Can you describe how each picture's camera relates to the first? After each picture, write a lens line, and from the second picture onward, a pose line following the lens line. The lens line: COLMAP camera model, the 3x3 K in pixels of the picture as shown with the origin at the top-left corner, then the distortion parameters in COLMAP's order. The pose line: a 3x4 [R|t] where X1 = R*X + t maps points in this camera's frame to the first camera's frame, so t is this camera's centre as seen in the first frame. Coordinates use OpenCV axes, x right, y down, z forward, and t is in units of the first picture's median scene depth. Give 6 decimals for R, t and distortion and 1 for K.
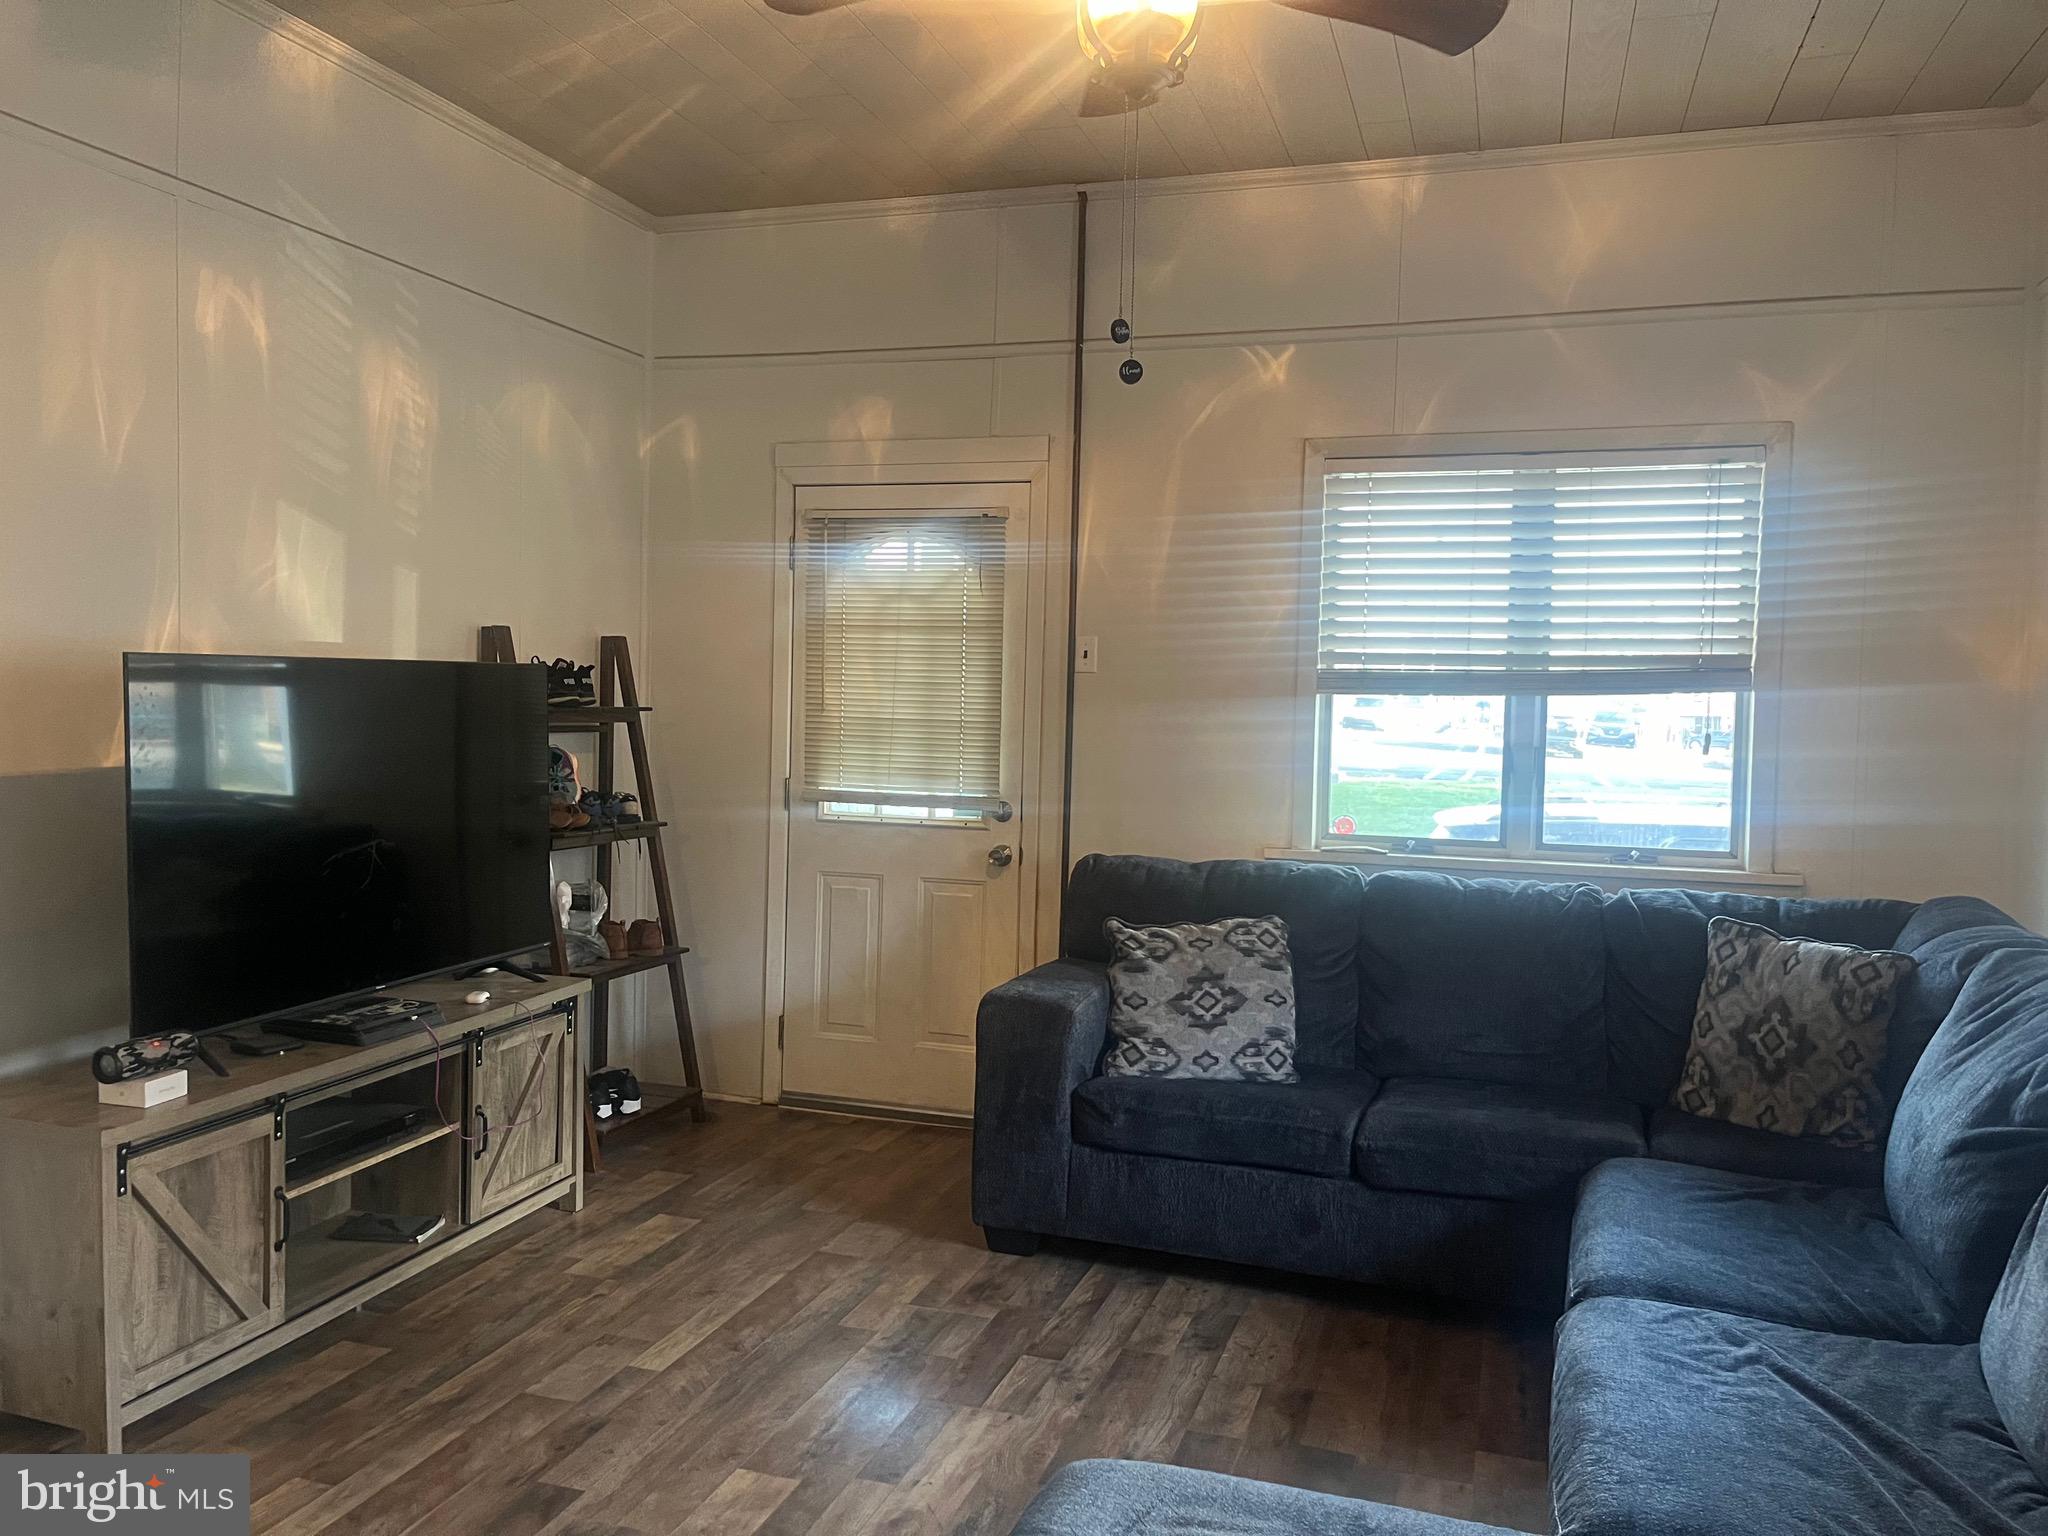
lens RADIAL K [[1546.7, 0, 1018.6], [0, 1546.7, 766.6], [0, 0, 1]] dist [0.053931, -0.087214]
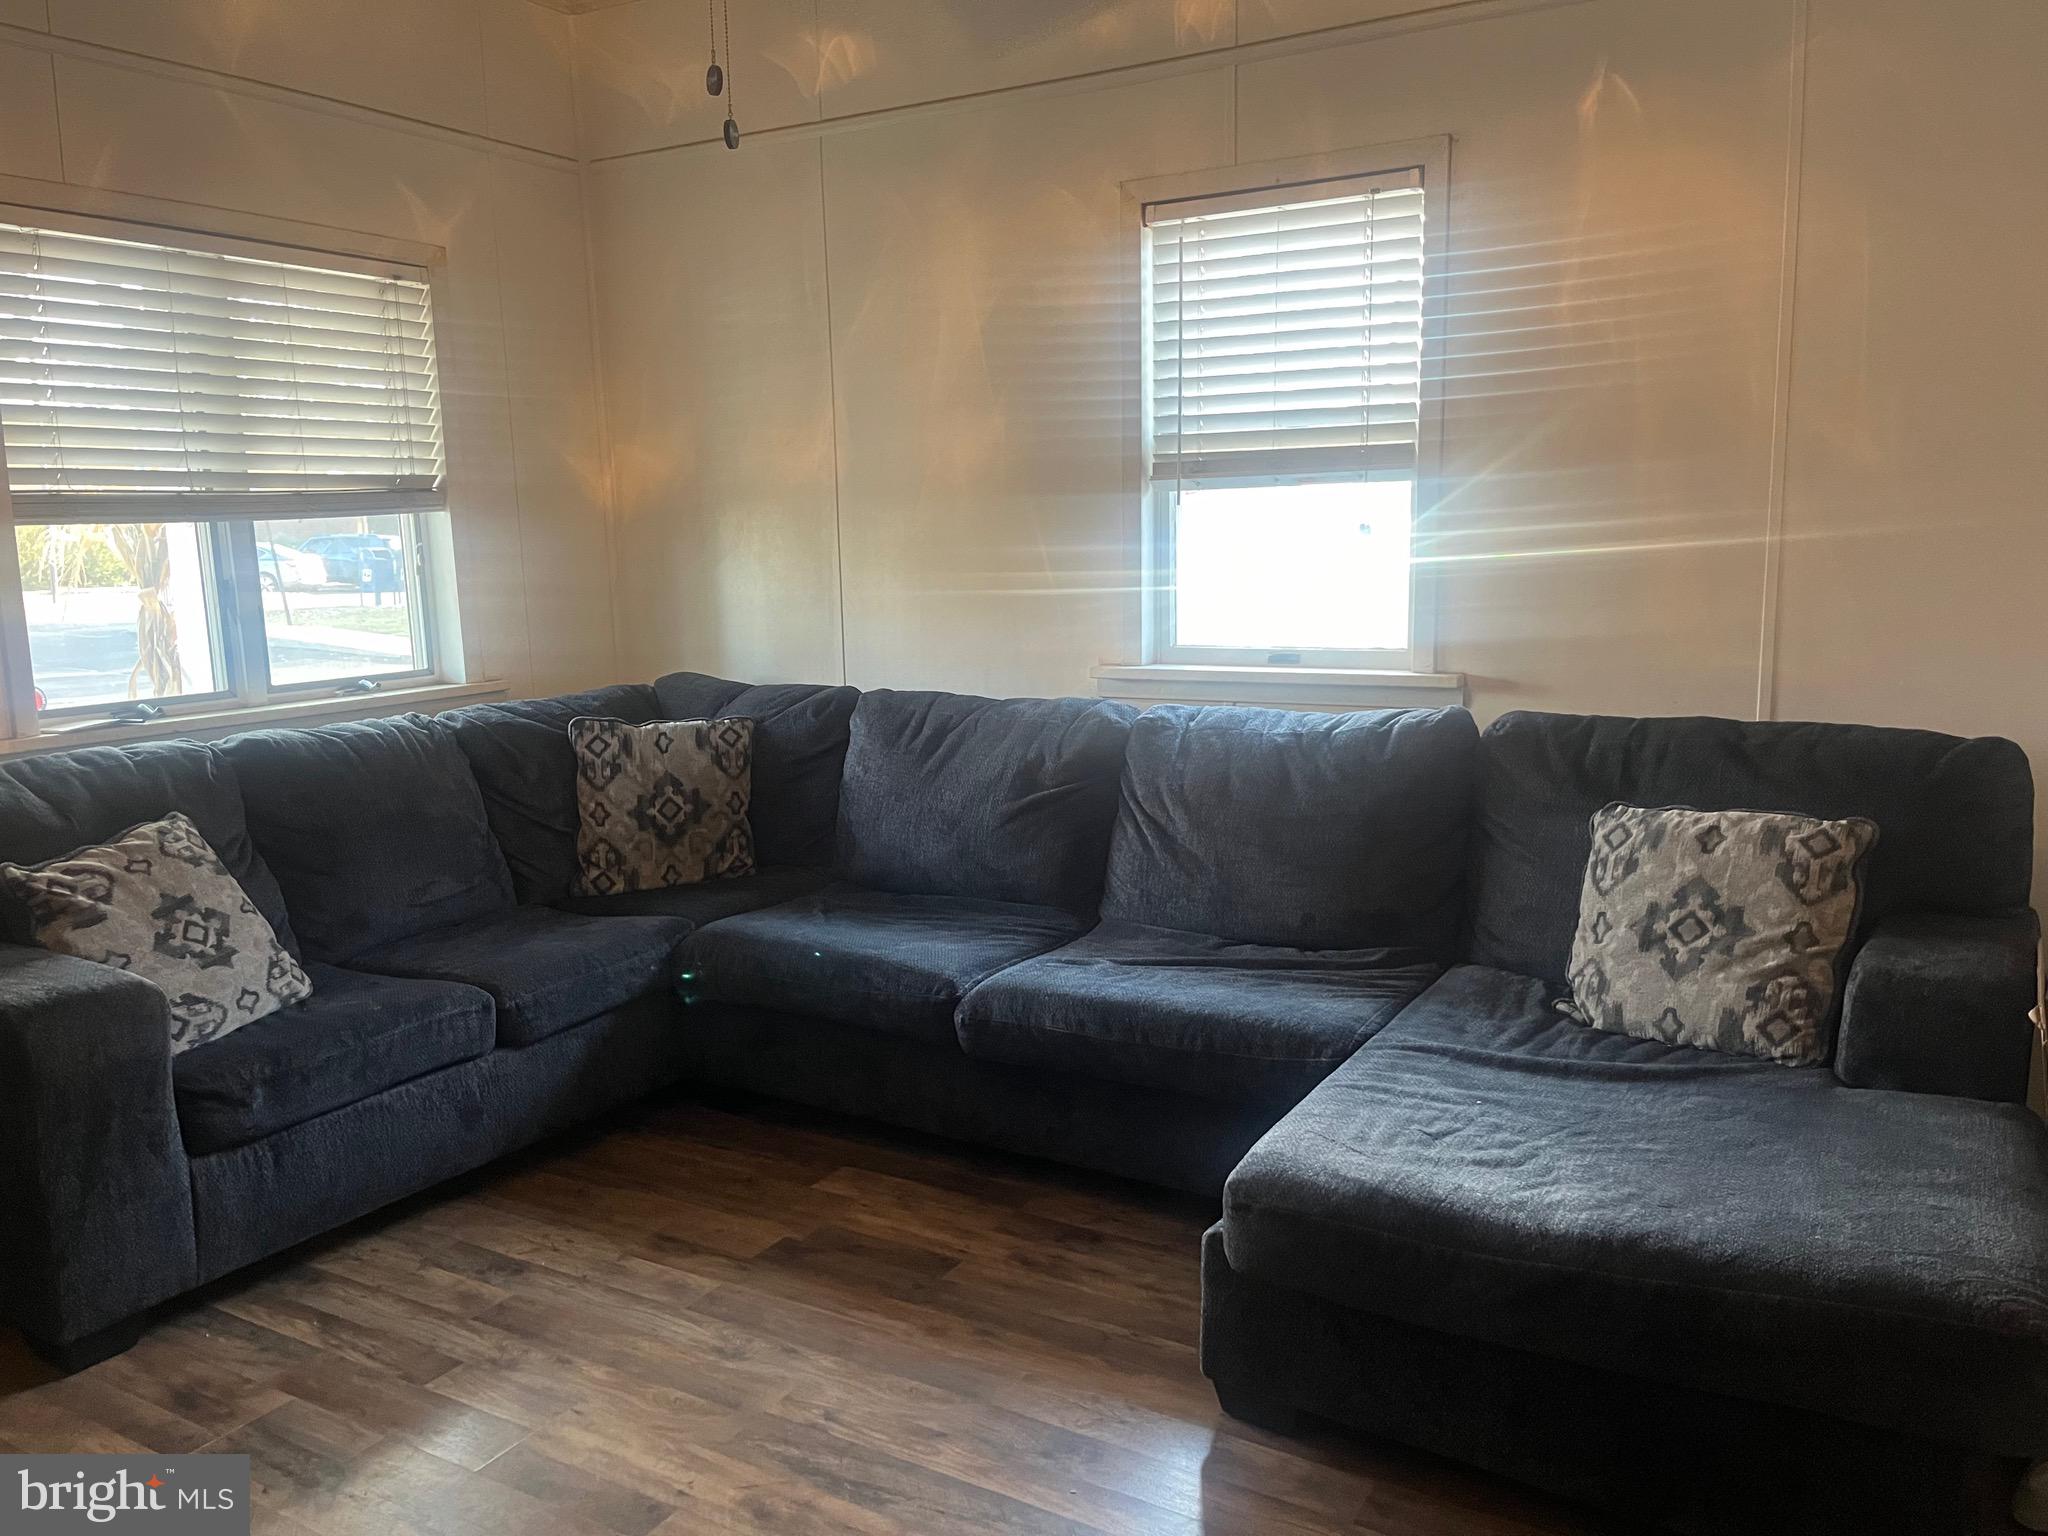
lens RADIAL K [[1546.7, 0, 1019.3], [0, 1546.7, 764.1], [0, 0, 1]] dist [0.053931, -0.087214]
pose [[0.206431, -0.173256, 0.963000, -0.566991], [0.069345, 0.984314, 0.162225, -0.028295], [-0.976001, 0.033291, 0.215207, 0.481736]]
